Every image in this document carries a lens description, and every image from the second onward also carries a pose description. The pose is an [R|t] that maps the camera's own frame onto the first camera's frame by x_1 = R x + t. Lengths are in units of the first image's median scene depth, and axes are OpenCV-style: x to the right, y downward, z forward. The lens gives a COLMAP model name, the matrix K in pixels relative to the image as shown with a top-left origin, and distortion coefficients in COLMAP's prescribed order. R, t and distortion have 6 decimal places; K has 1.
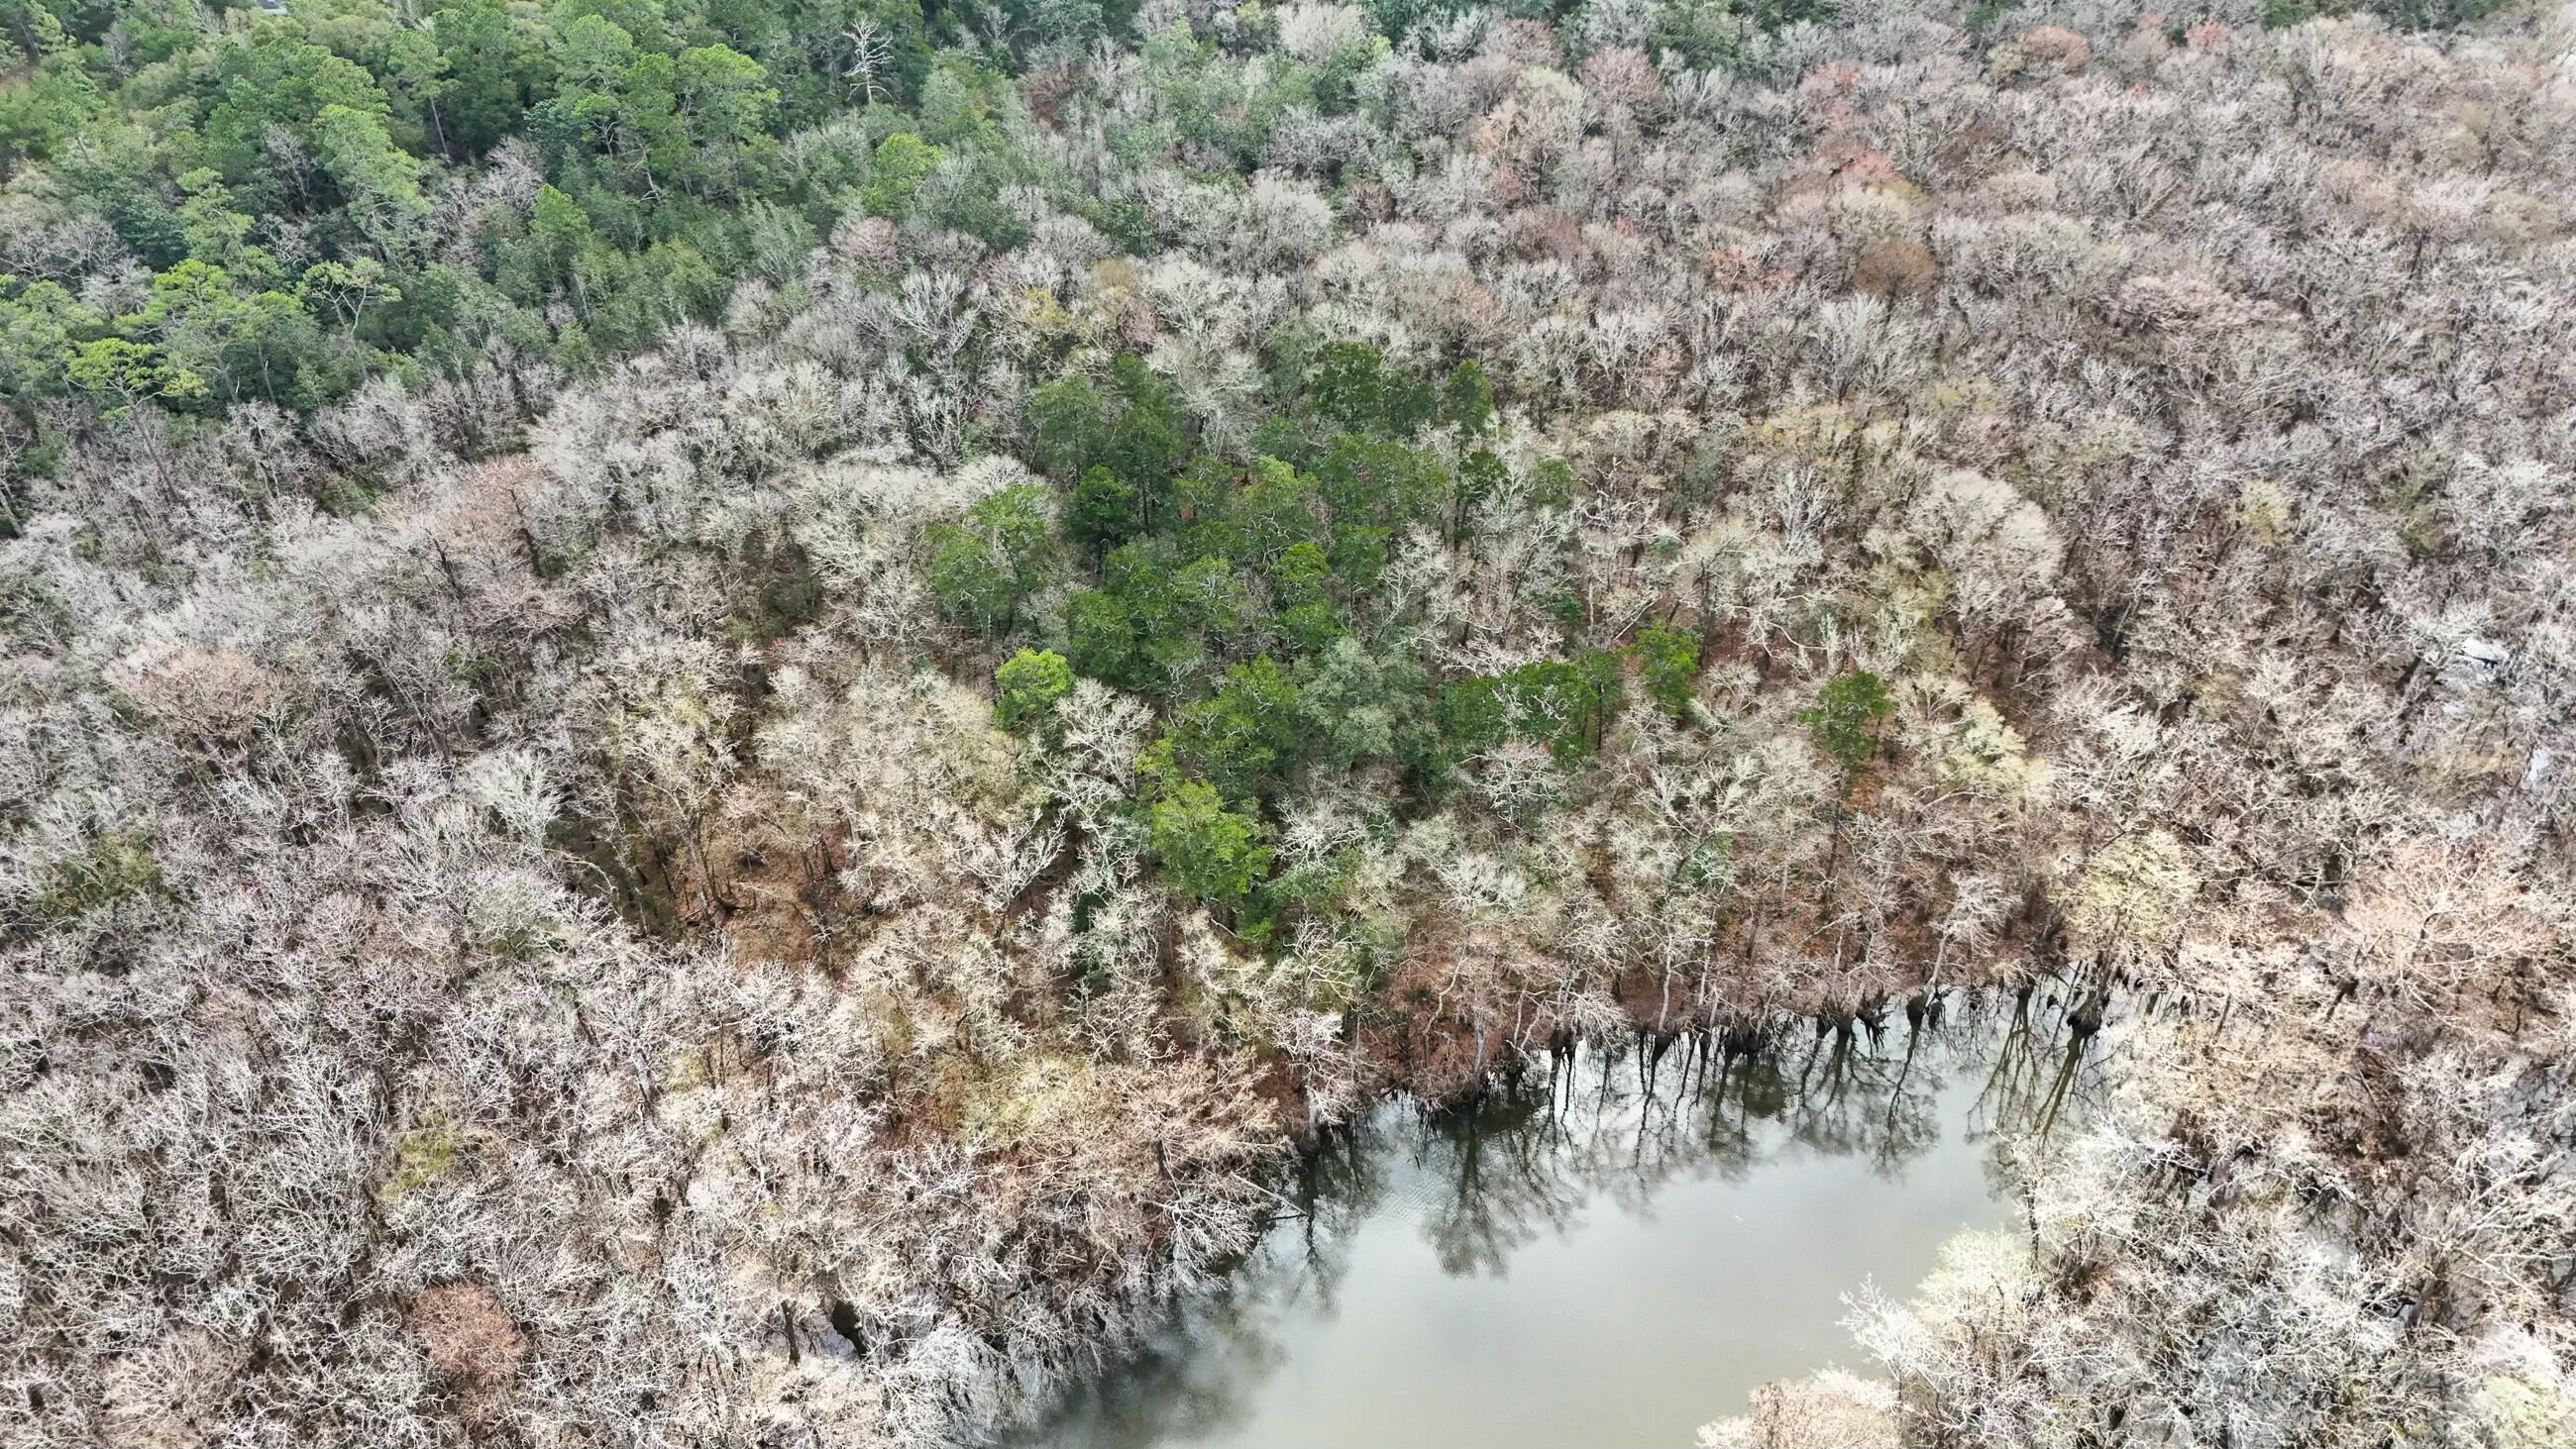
lens RADIAL K [[1878.5, 0, 1279.4], [0, 1878.5, 720.4], [0, 0, 1]] dist [0.051106, -0.043518]
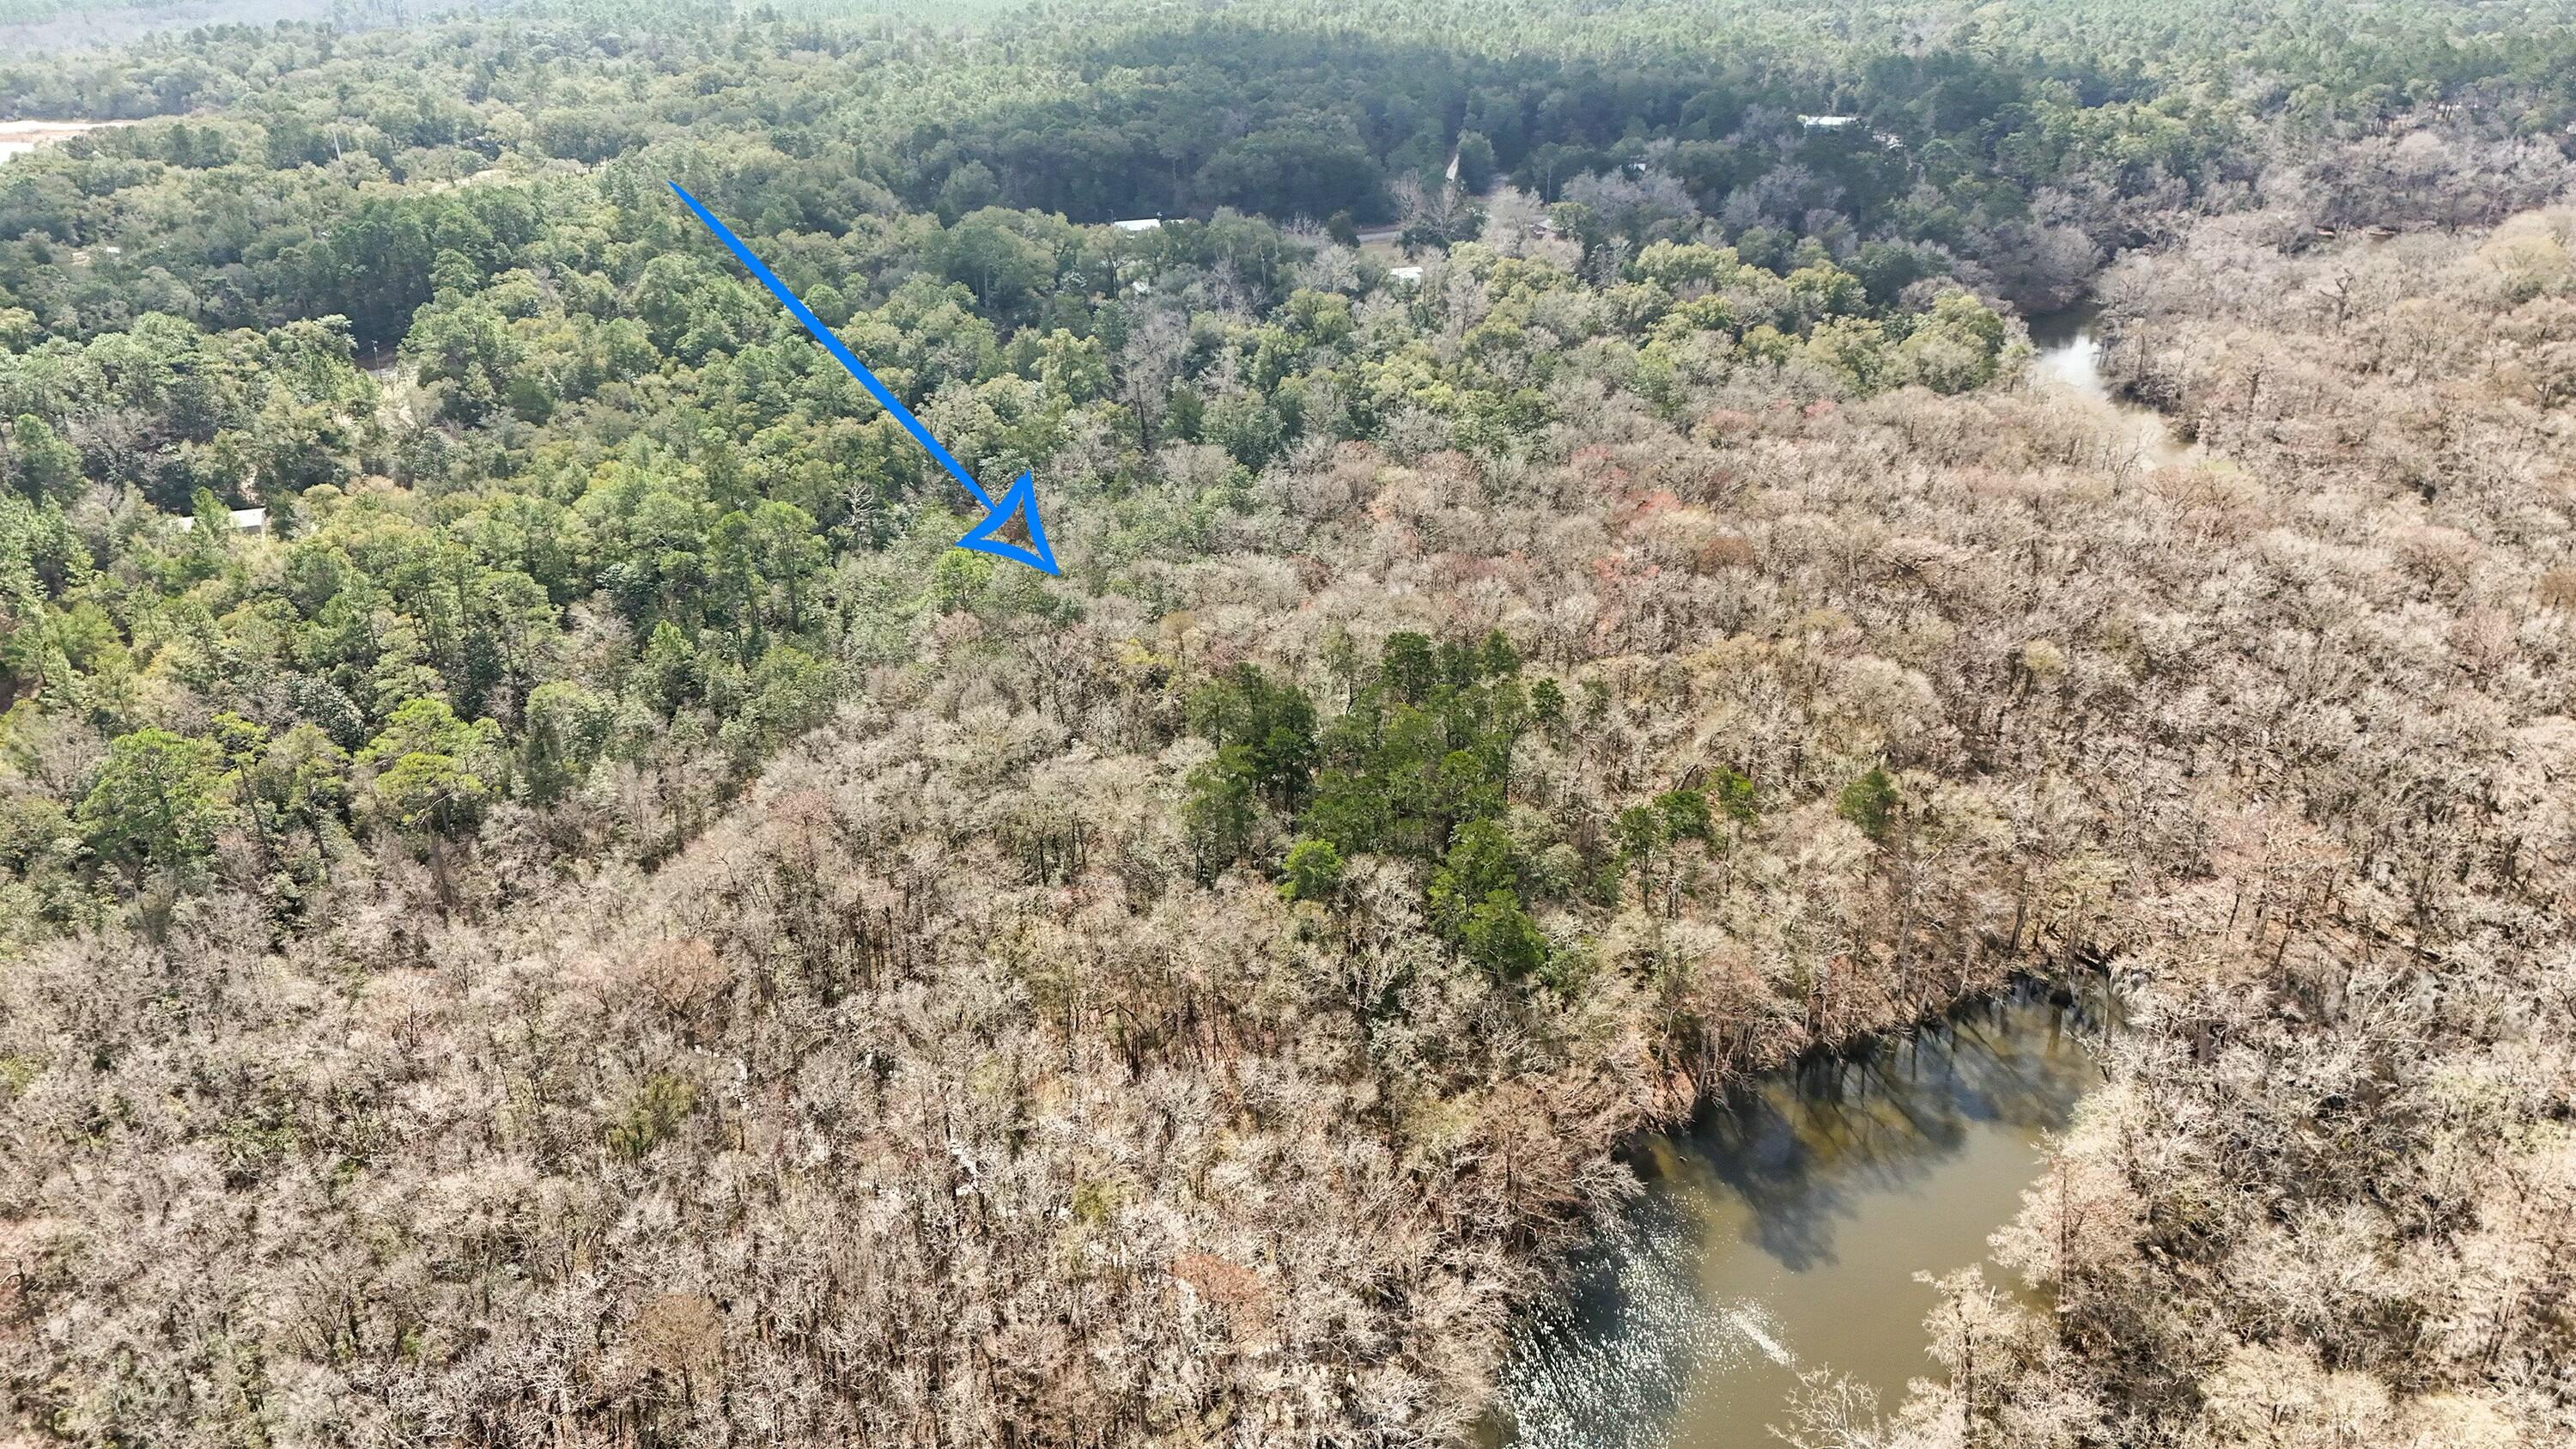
lens RADIAL K [[1879.1, 0, 1279.4], [0, 1879.1, 720.4], [0, 0, 1]] dist [0.051106, -0.043518]
pose [[0.958448, -0.126677, 0.255600, -0.384070], [0.188498, 0.953753, -0.234143, 0.148513], [-0.214119, 0.272594, 0.938001, -0.210446]]
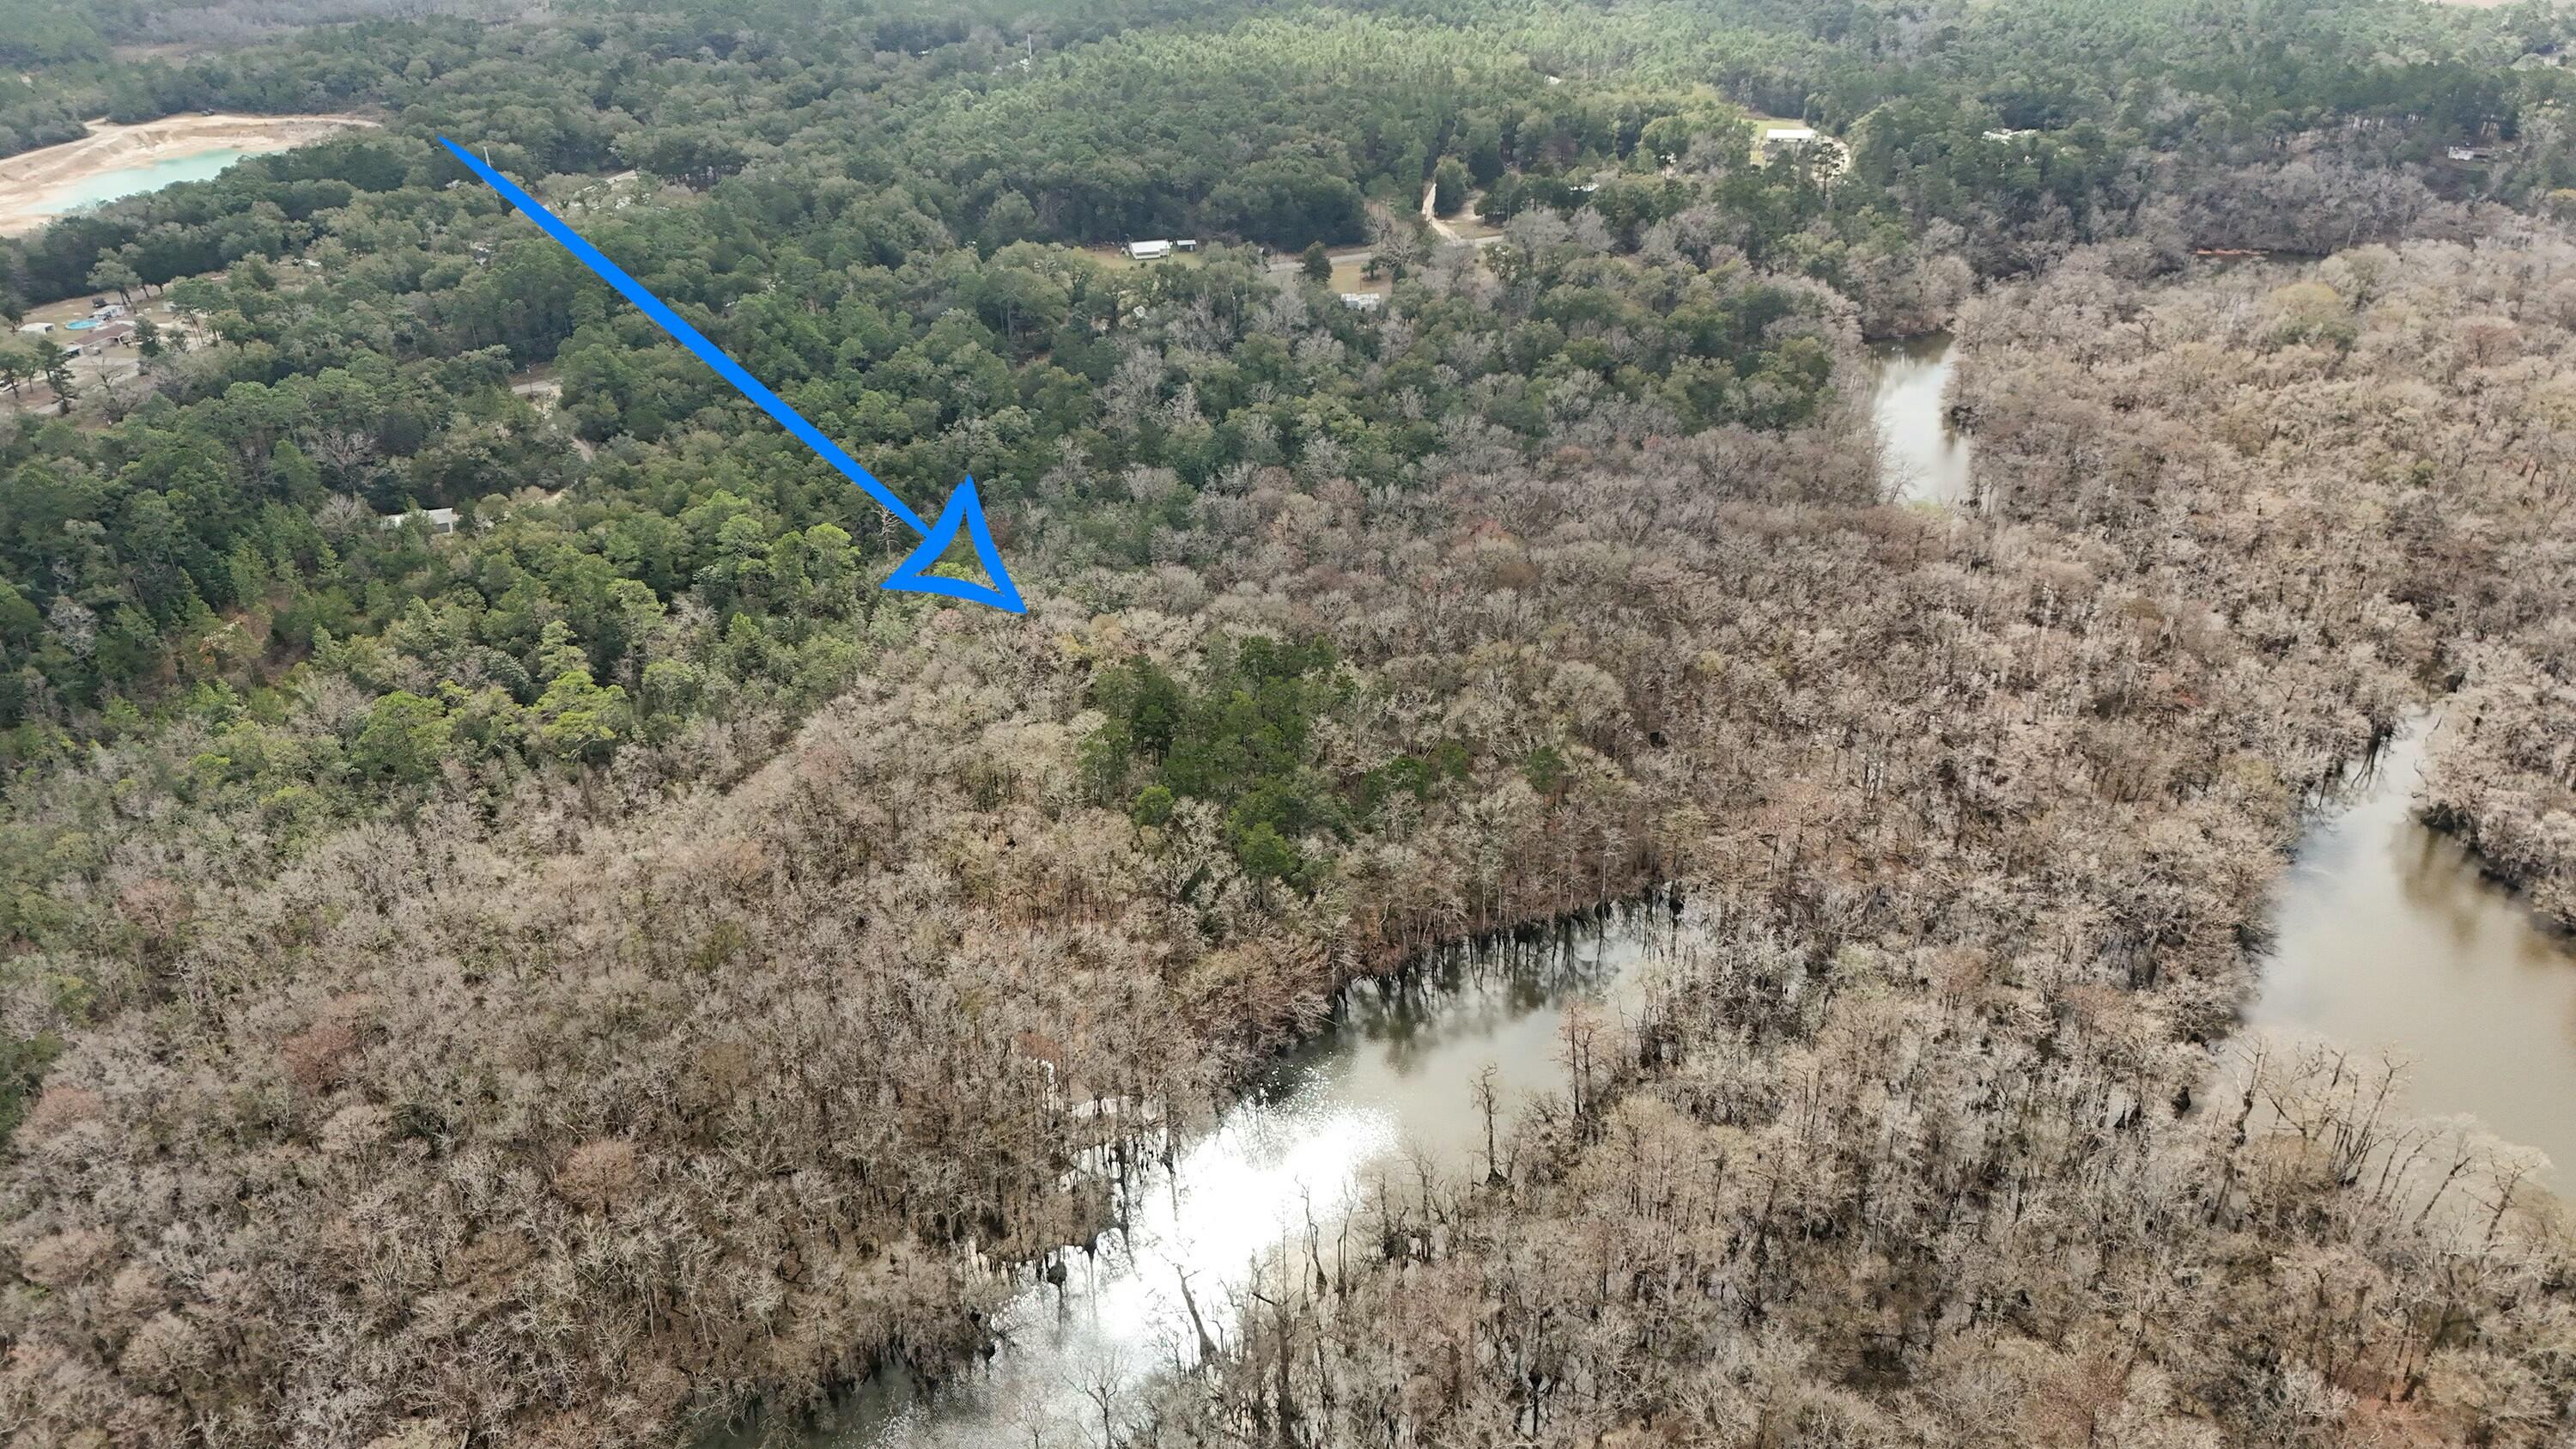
lens RADIAL K [[1879.1, 0, 1279.4], [0, 1879.1, 720.4], [0, 0, 1]] dist [0.051106, -0.043518]
pose [[0.973229, -0.116604, 0.198063, -0.309375], [0.156344, 0.967523, -0.198633, 0.248696], [-0.168469, 0.224282, 0.959852, -0.768065]]
